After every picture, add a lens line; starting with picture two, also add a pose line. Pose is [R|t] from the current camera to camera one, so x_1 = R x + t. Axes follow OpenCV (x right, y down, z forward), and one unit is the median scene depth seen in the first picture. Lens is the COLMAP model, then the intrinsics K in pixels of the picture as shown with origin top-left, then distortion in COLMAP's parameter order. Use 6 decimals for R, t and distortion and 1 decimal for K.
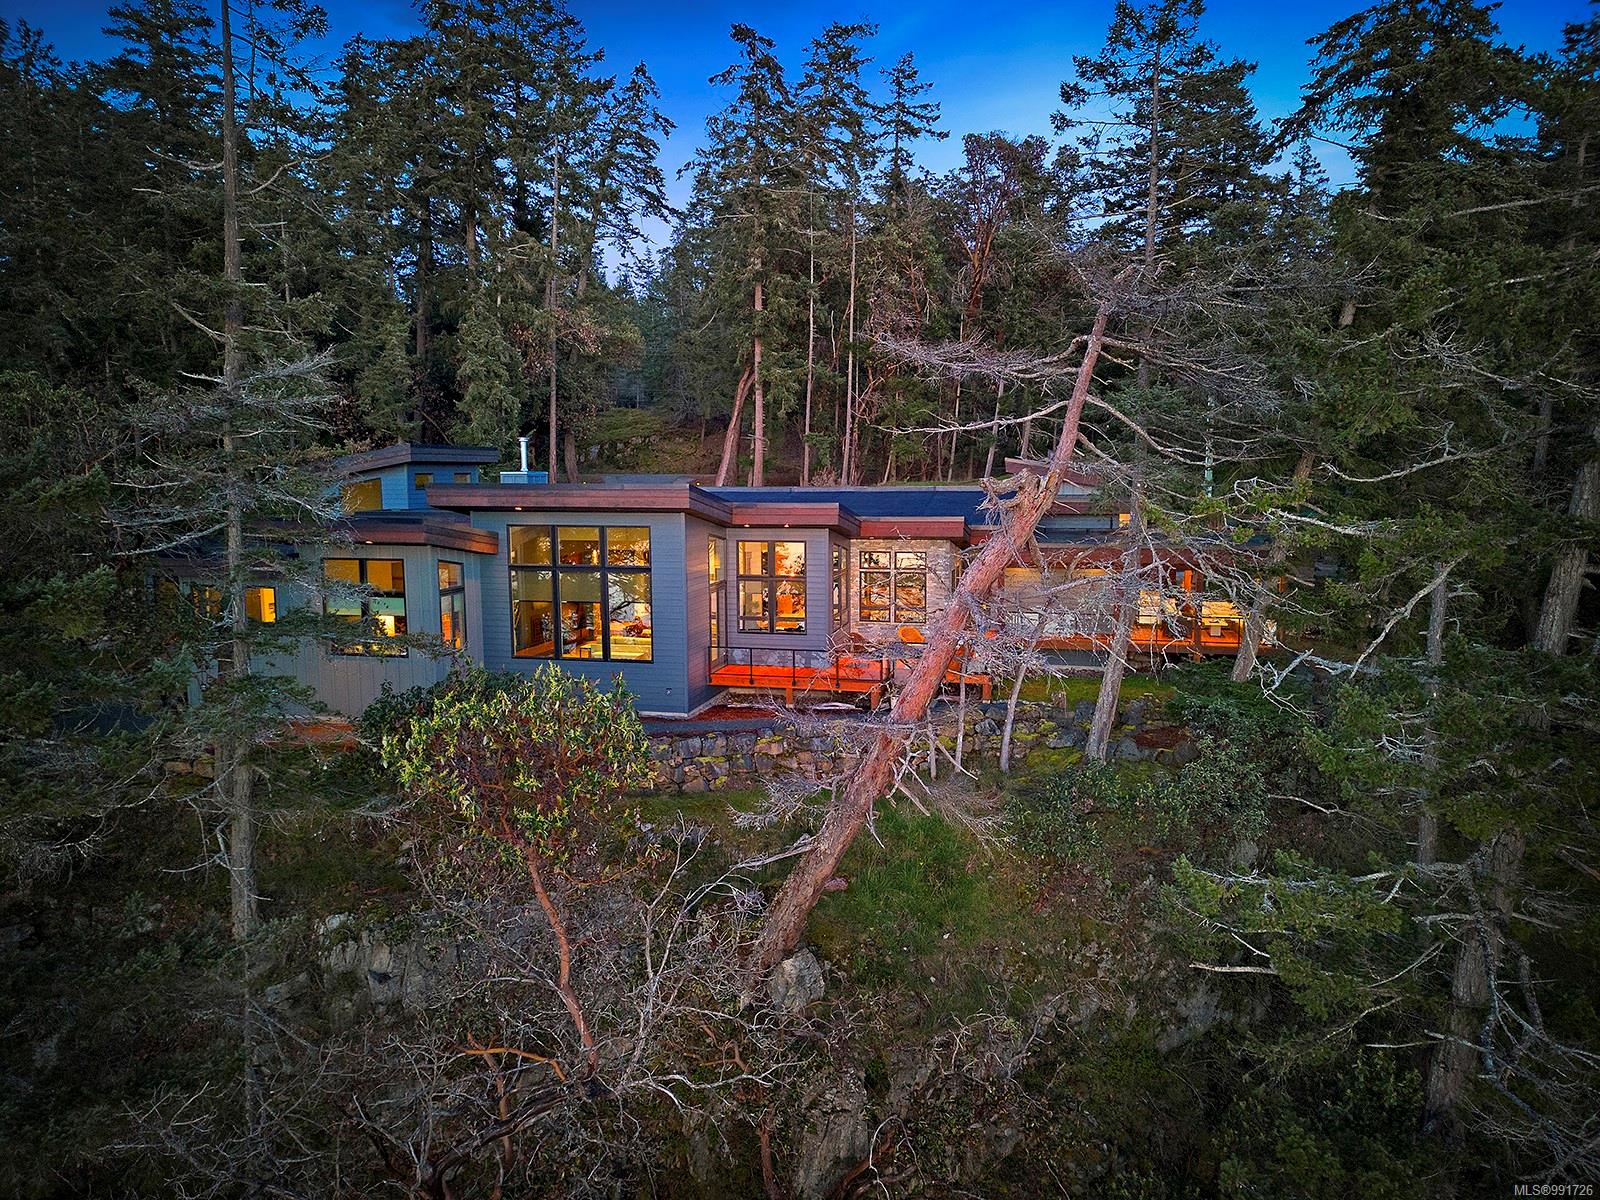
lens RADIAL K [[1101.0, 0, 803.0], [0, 1101.0, 600.2], [0, 0, 1]] dist [0.050876, -0.002208]
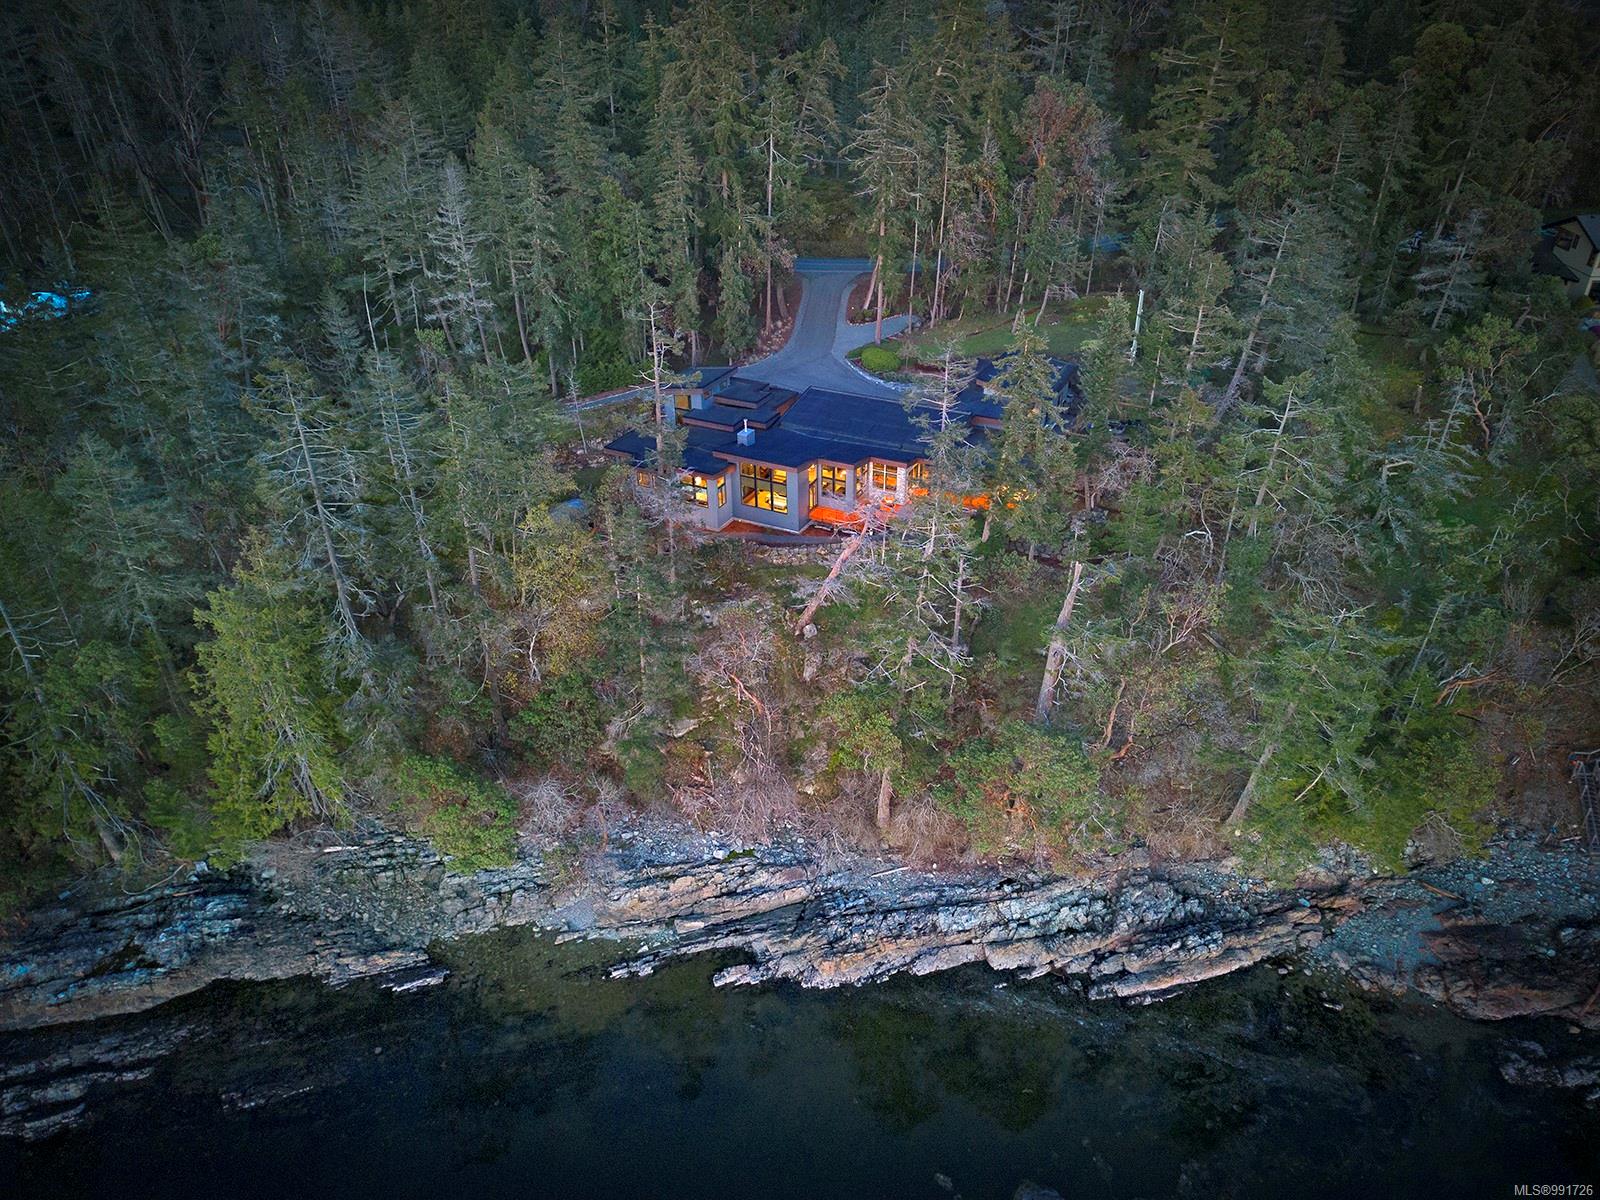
lens RADIAL K [[1101.0, 0, 790.3], [0, 1101.0, 597.9], [0, 0, 1]] dist [0.050876, -0.002208]
pose [[0.972770, 0.110270, -0.203862, 0.252947], [-0.016806, 0.910815, 0.412473, -0.487804], [0.231164, -0.397815, 0.887866, -0.862907]]
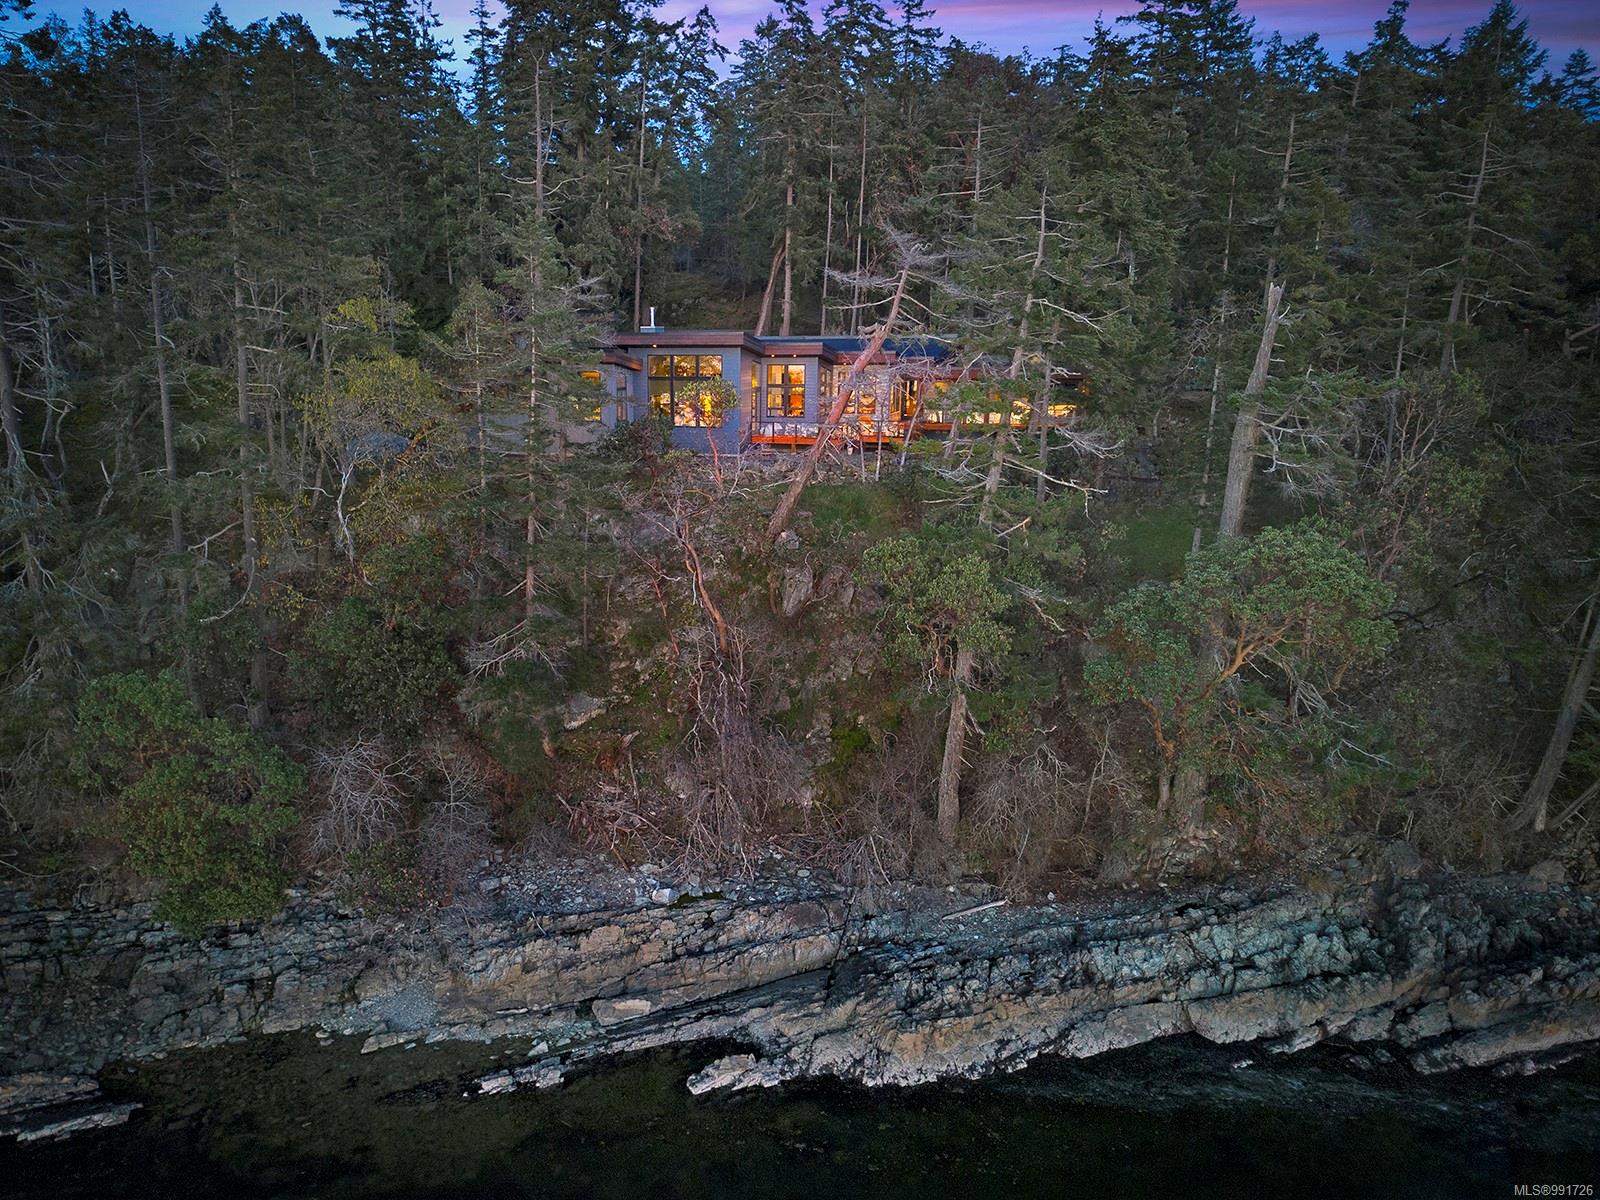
lens RADIAL K [[1265.1, 0, 675.2], [0, 1265.1, 610.0], [0, 0, 1]] dist [0.046555, -0.023262]
pose [[0.990674, 0.027516, -0.133443, 0.044351], [-0.013860, 0.994667, 0.102208, 0.077168], [0.135543, -0.099405, 0.985772, -0.630923]]
